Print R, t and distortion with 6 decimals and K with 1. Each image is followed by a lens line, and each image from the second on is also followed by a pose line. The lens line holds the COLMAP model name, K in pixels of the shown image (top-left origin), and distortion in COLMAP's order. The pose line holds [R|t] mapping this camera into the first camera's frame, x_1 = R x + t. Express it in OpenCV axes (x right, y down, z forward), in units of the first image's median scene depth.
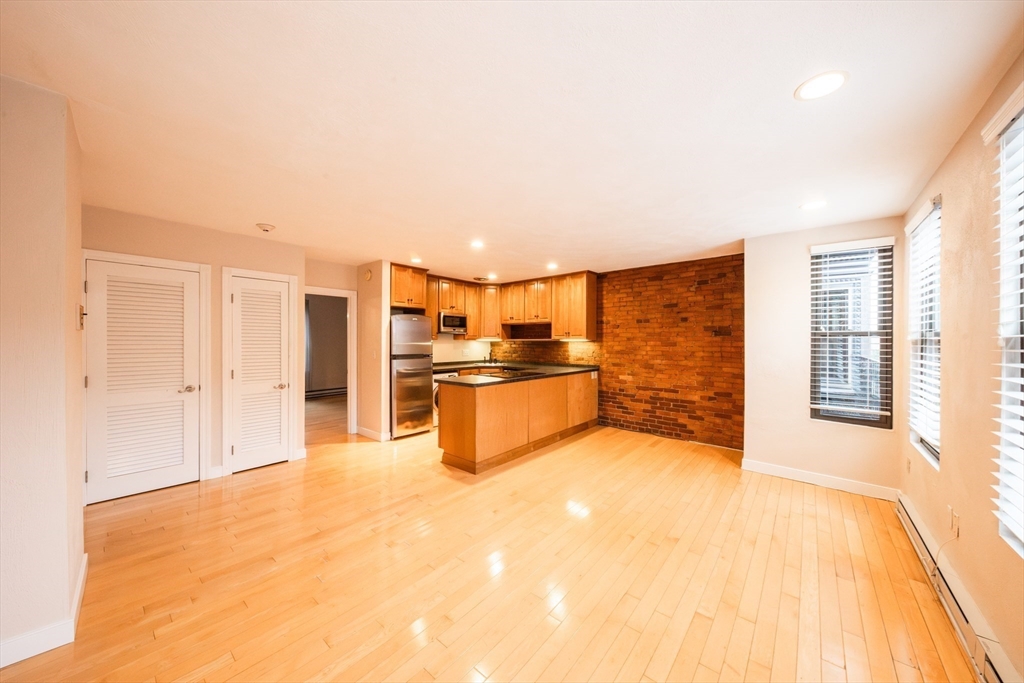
lens RADIAL K [[346.7, 0, 512.0], [0, 346.7, 341.5], [0, 0, 1]] dist [0.000068, -0.000004]
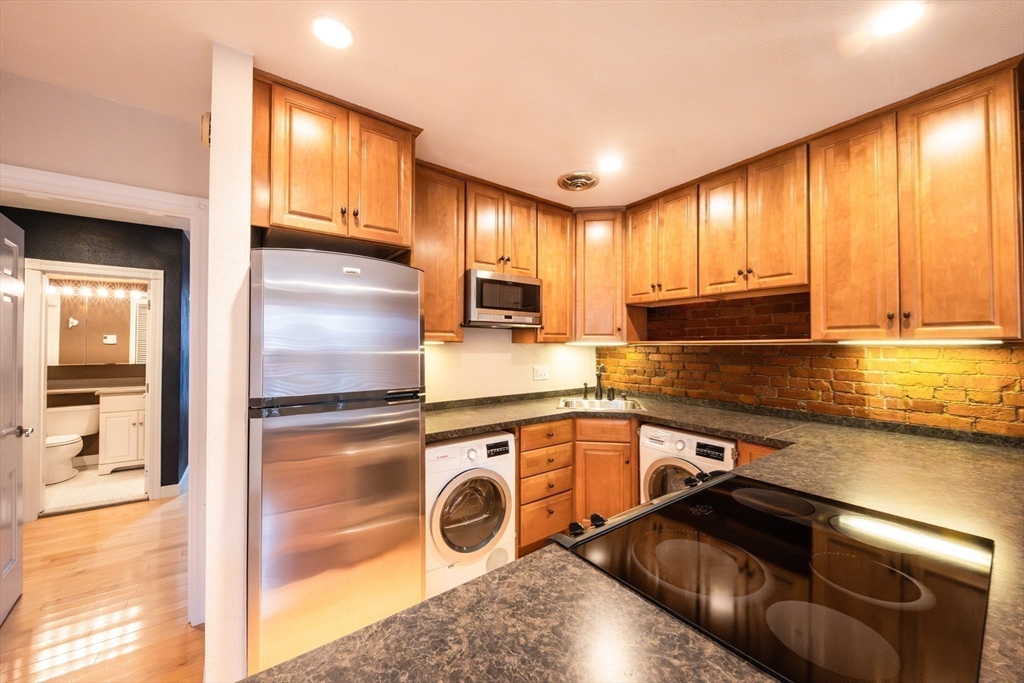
lens RADIAL K [[375.1, 0, 522.6], [0, 375.1, 338.4], [0, 0, 1]] dist [-0.001342, -0.000098]
pose [[0.976986, -0.007048, -0.213187, -0.060847], [0.002205, 0.999734, -0.022946, -0.000175], [0.213292, 0.021947, 0.976742, 0.584324]]
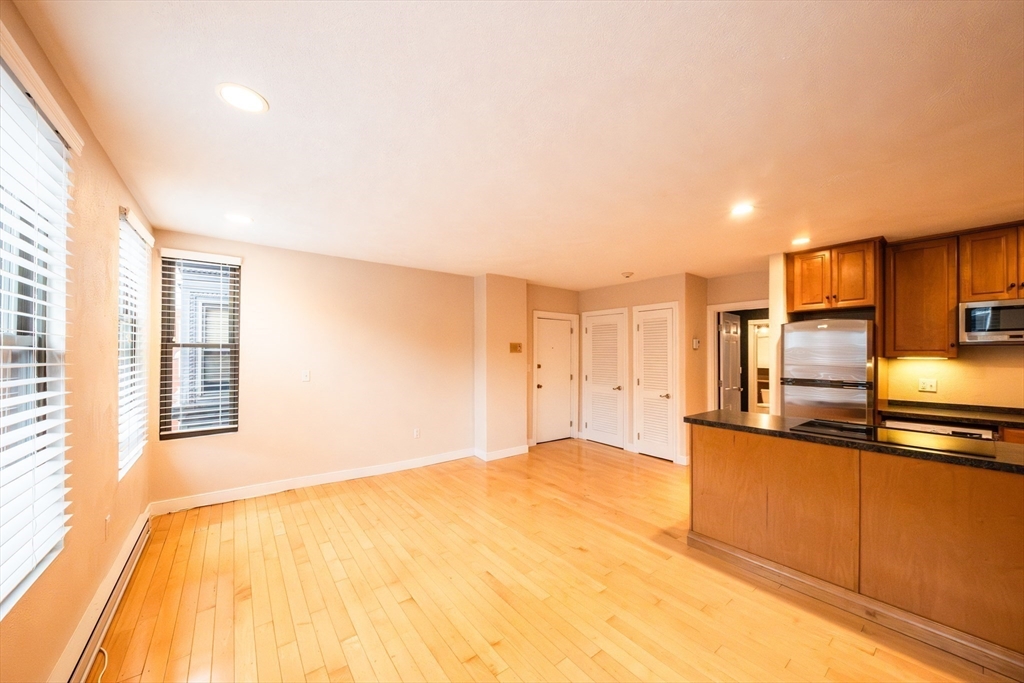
lens RADIAL K [[345.1, 0, 511.6], [0, 345.1, 356.2], [0, 0, 1]] dist [-0.000176, -0.000061]
pose [[-0.188238, -0.003572, -0.982117, 0.378393], [-0.011089, 0.999937, -0.001511, -0.000444], [0.982061, 0.010607, -0.188266, 0.437577]]
